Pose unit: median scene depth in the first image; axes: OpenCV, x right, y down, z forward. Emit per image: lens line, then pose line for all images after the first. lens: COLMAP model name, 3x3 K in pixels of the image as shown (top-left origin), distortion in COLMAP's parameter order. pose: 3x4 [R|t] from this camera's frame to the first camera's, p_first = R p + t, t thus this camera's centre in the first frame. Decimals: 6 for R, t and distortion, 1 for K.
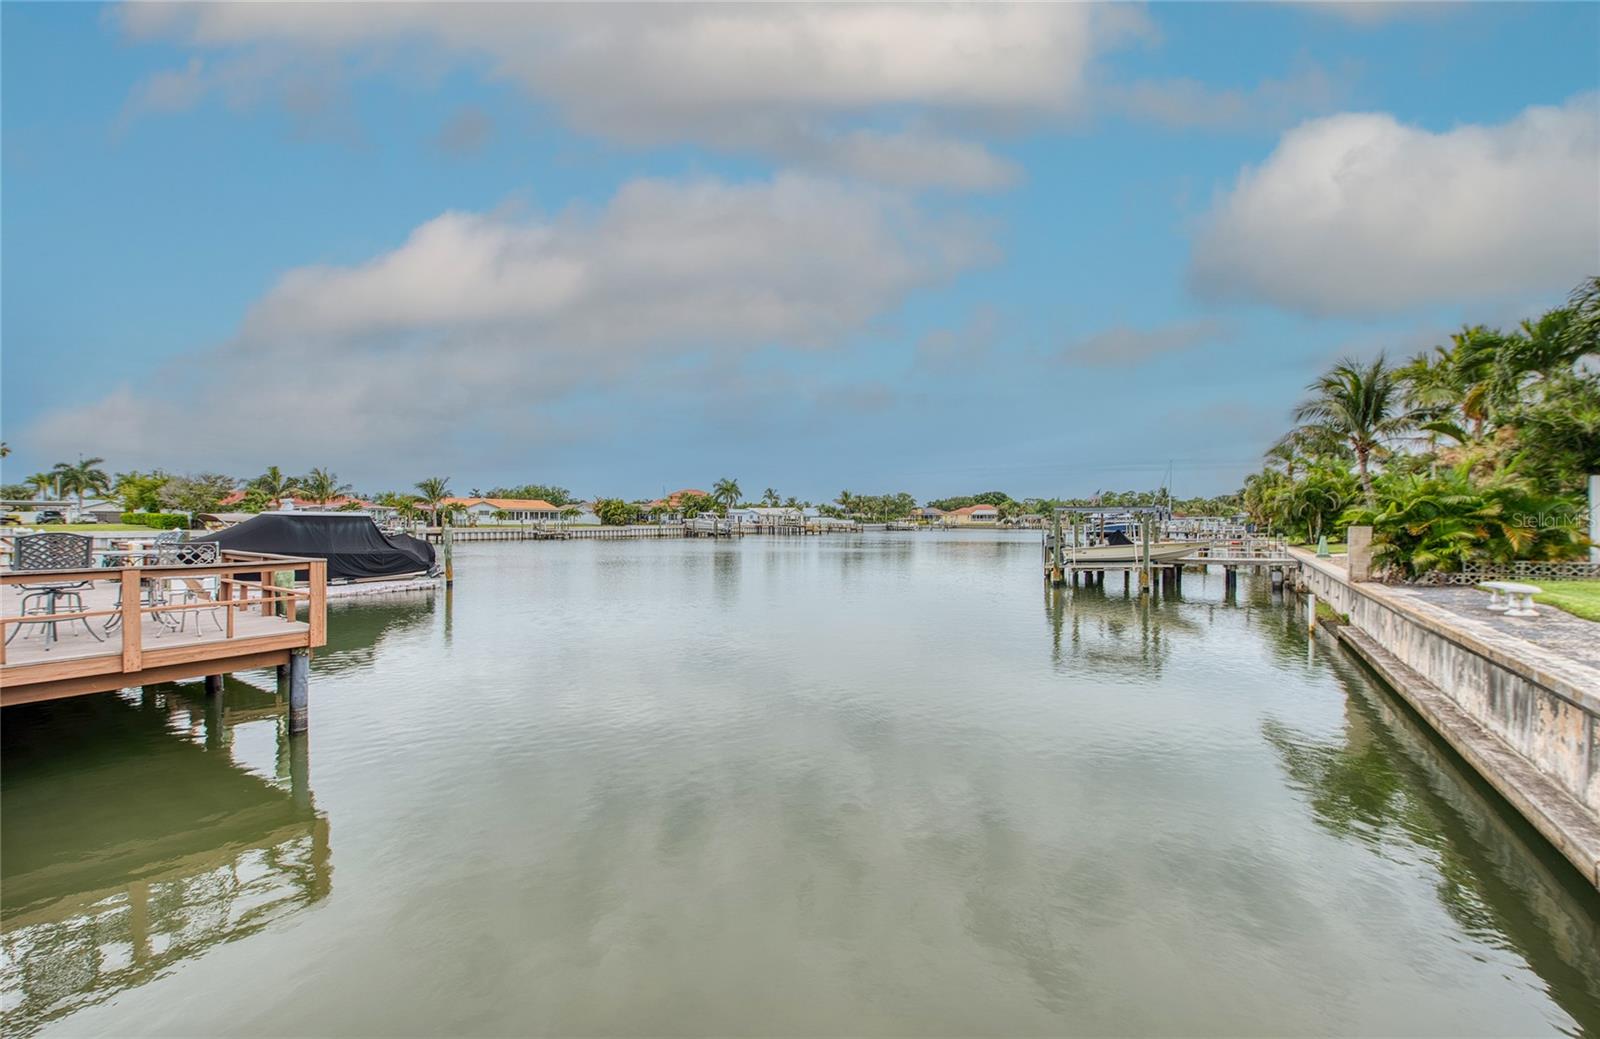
lens RADIAL K [[652.2, 0, 807.8], [0, 652.2, 516.8], [0, 0, 1]] dist [-0.018064, -0.002107]
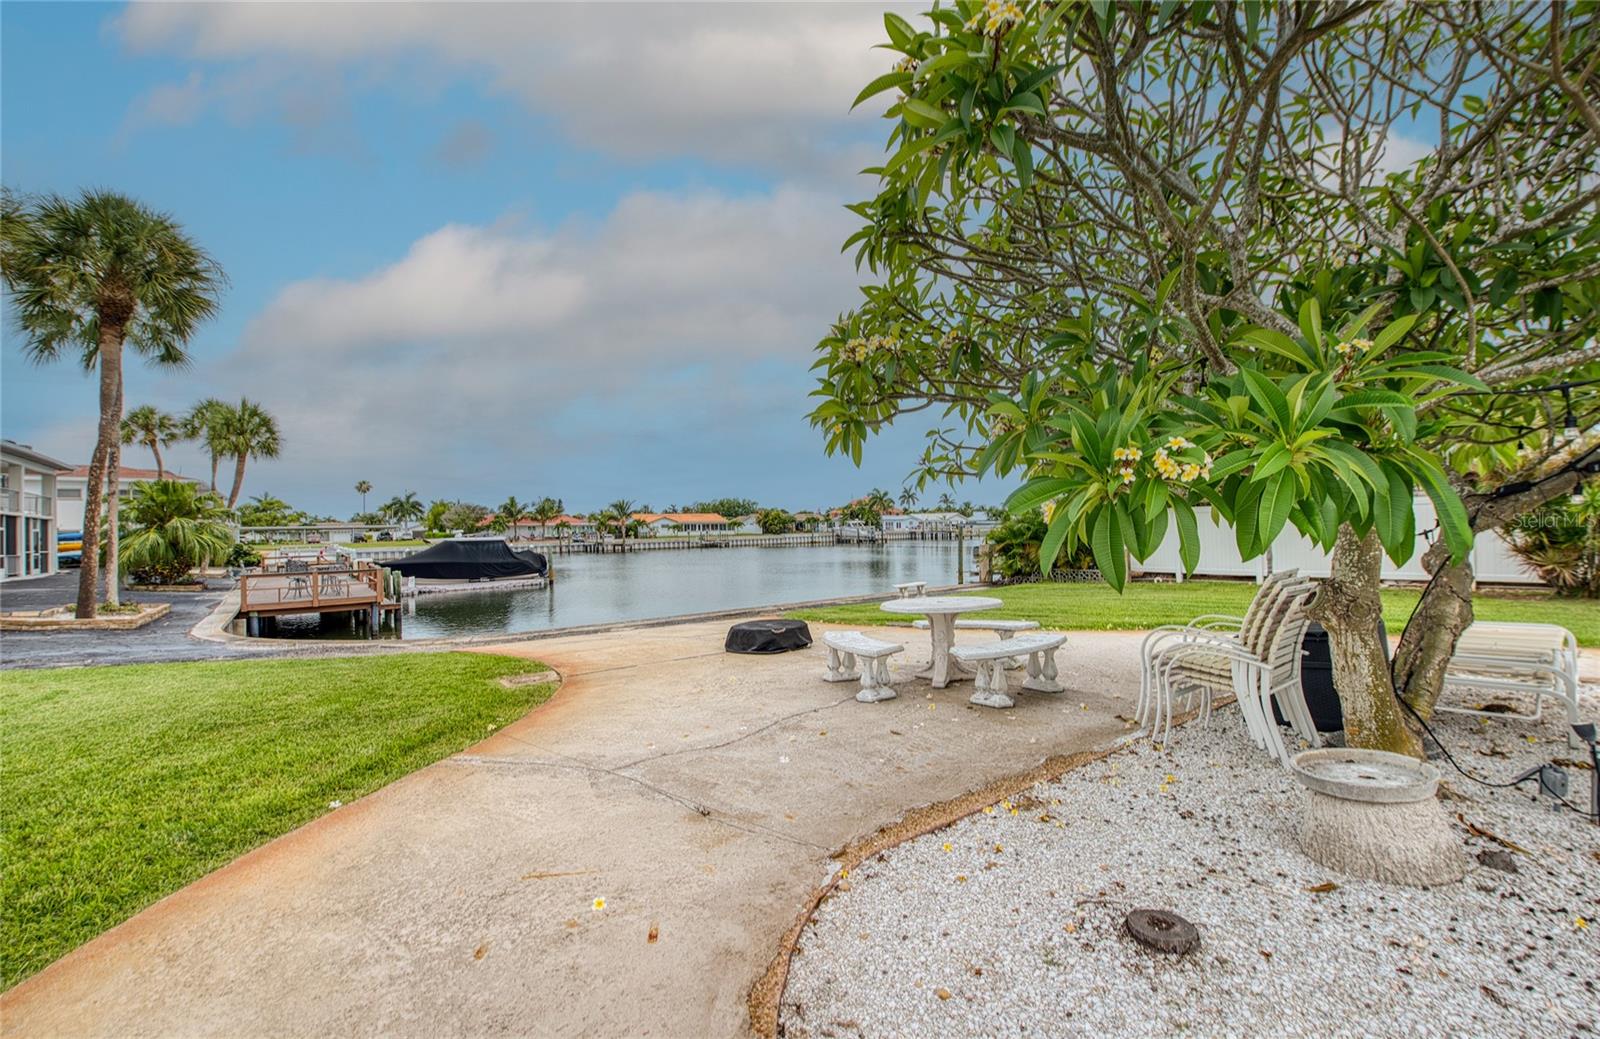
lens RADIAL K [[652.2, 0, 805.0], [0, 652.2, 513.6], [0, 0, 1]] dist [-0.018064, -0.002107]
pose [[0.948208, -0.026136, -0.316574, 0.148305], [0.022767, 0.999638, -0.014337, -0.006761], [0.316834, 0.006387, 0.948459, -0.081372]]
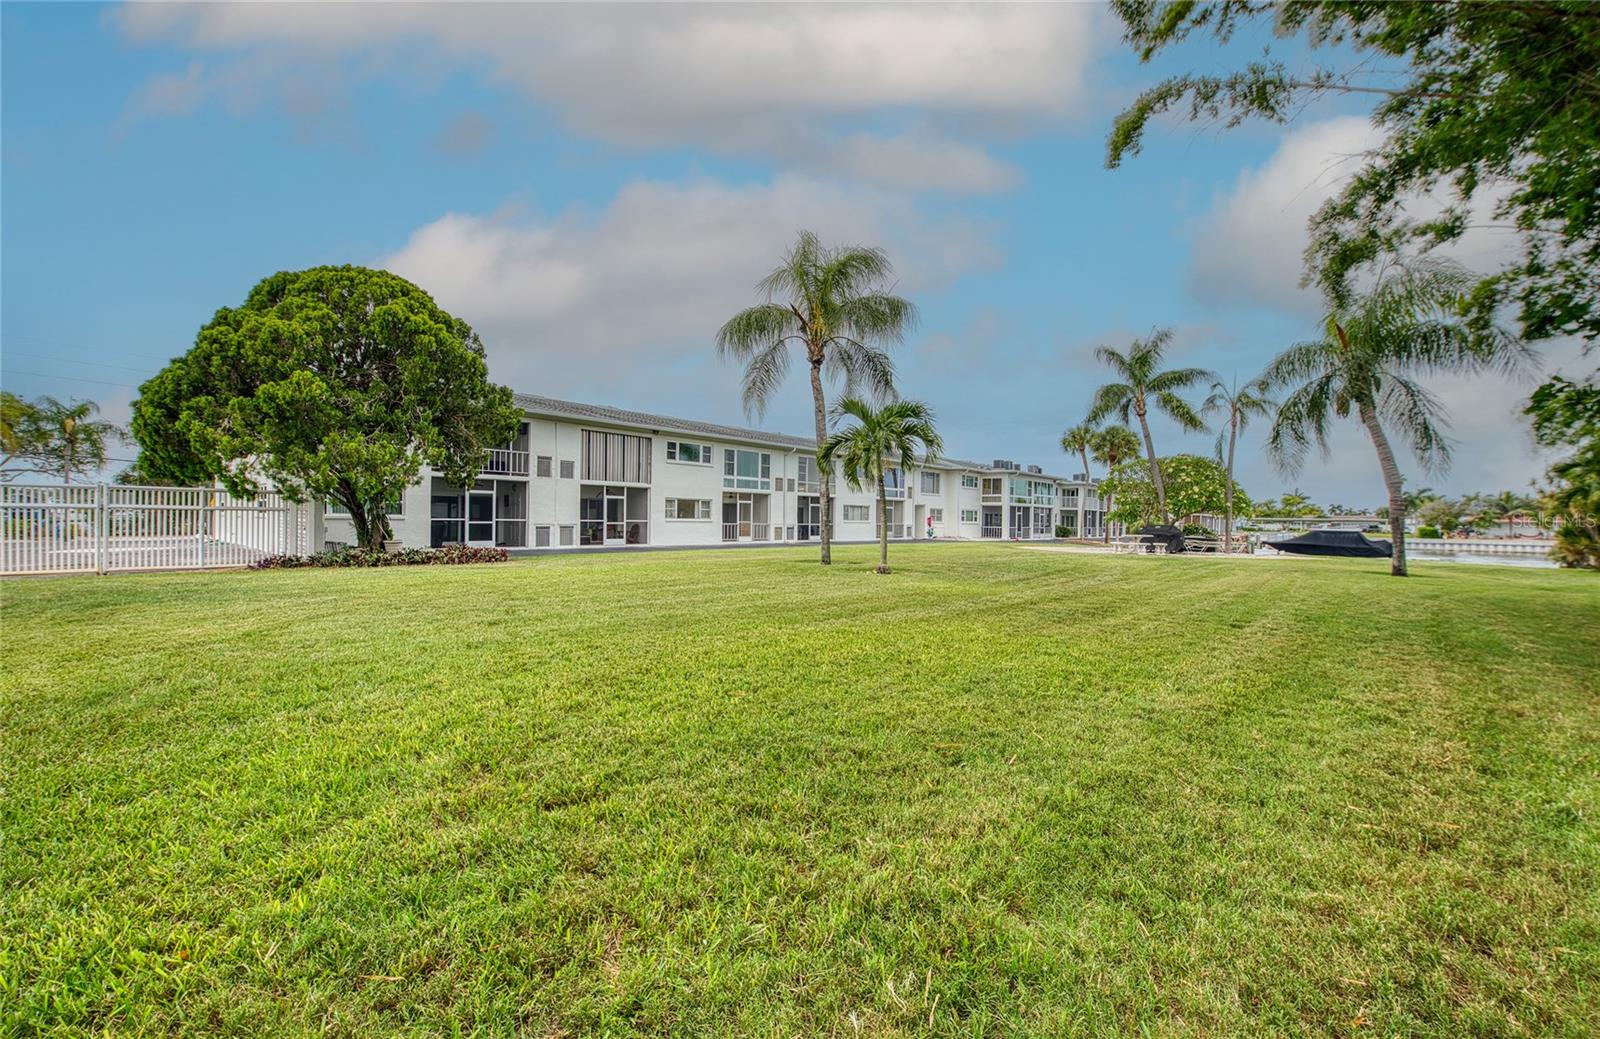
lens RADIAL K [[652.2, 0, 788.8], [0, 652.2, 539.0], [0, 0, 1]] dist [-0.018064, -0.002107]
pose [[-0.154558, 0.016962, -0.987838, 0.497818], [-0.003934, 0.999834, 0.017783, -0.000066], [0.987976, 0.006635, -0.154465, -0.168191]]
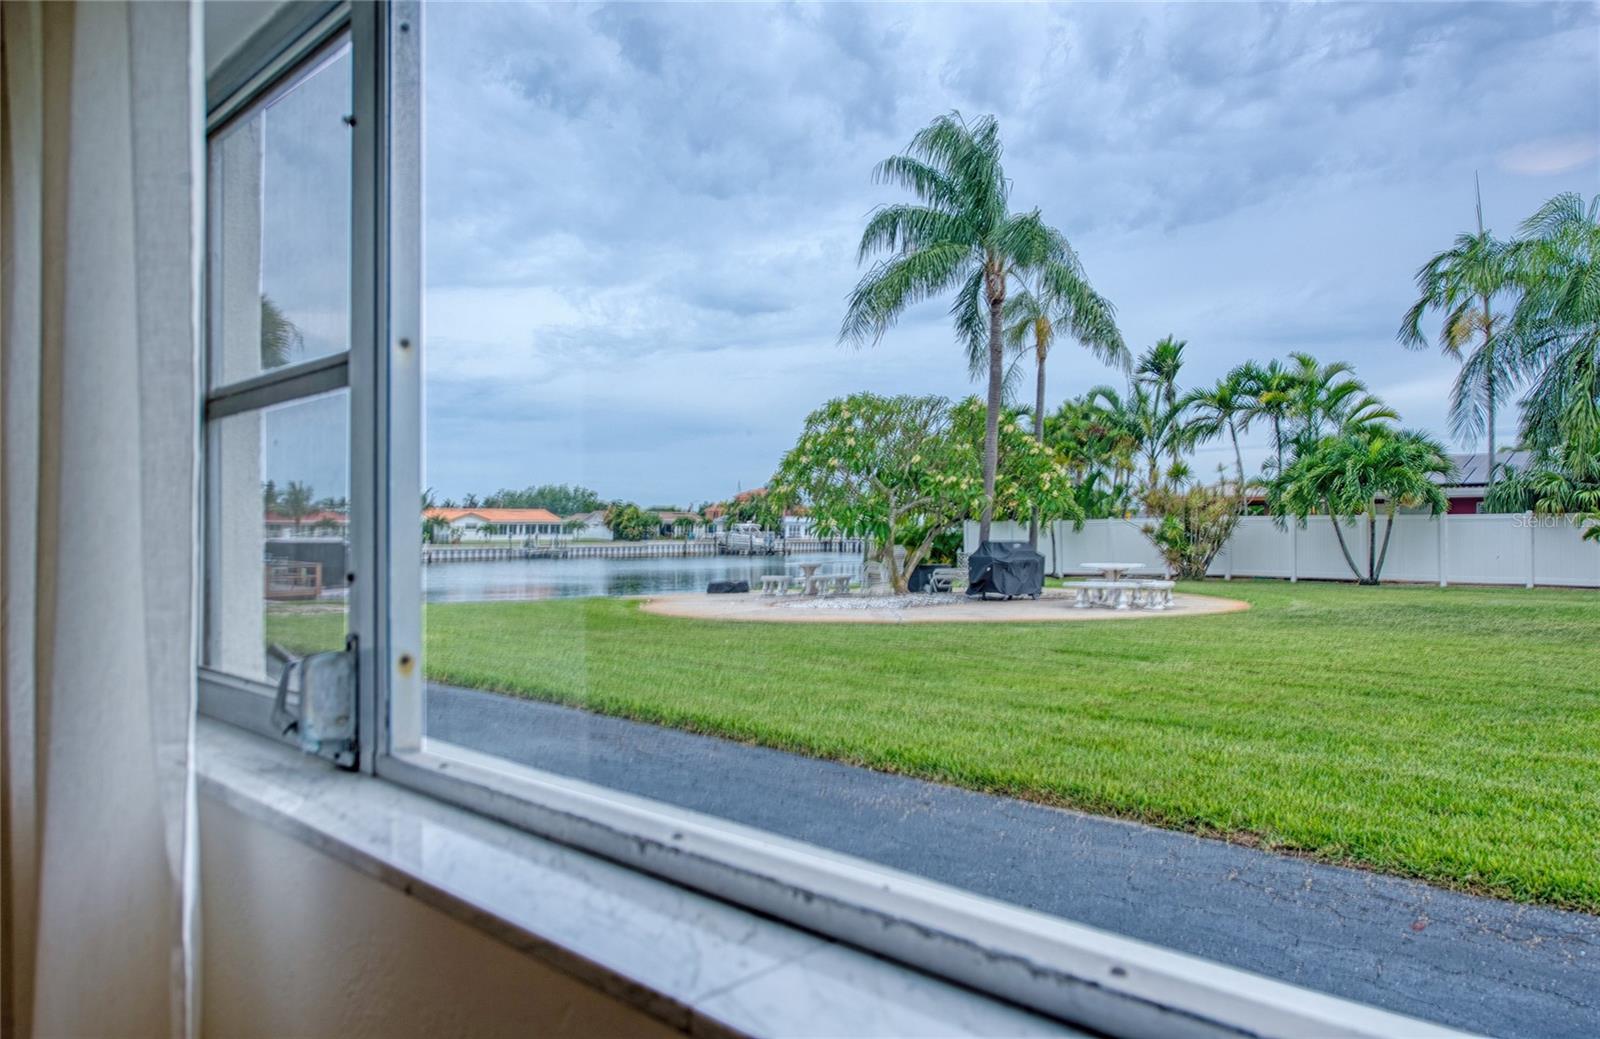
lens RADIAL K [[1049.0, 0, 797.7], [0, 1049.0, 530.3], [0, 0, 1]] dist [0.016208, -0.004061]
pose [[0.981436, -0.005049, -0.191721, 0.188473], [0.006341, 0.999961, 0.006124, -0.008171], [0.191683, -0.007226, 0.981430, -0.268989]]
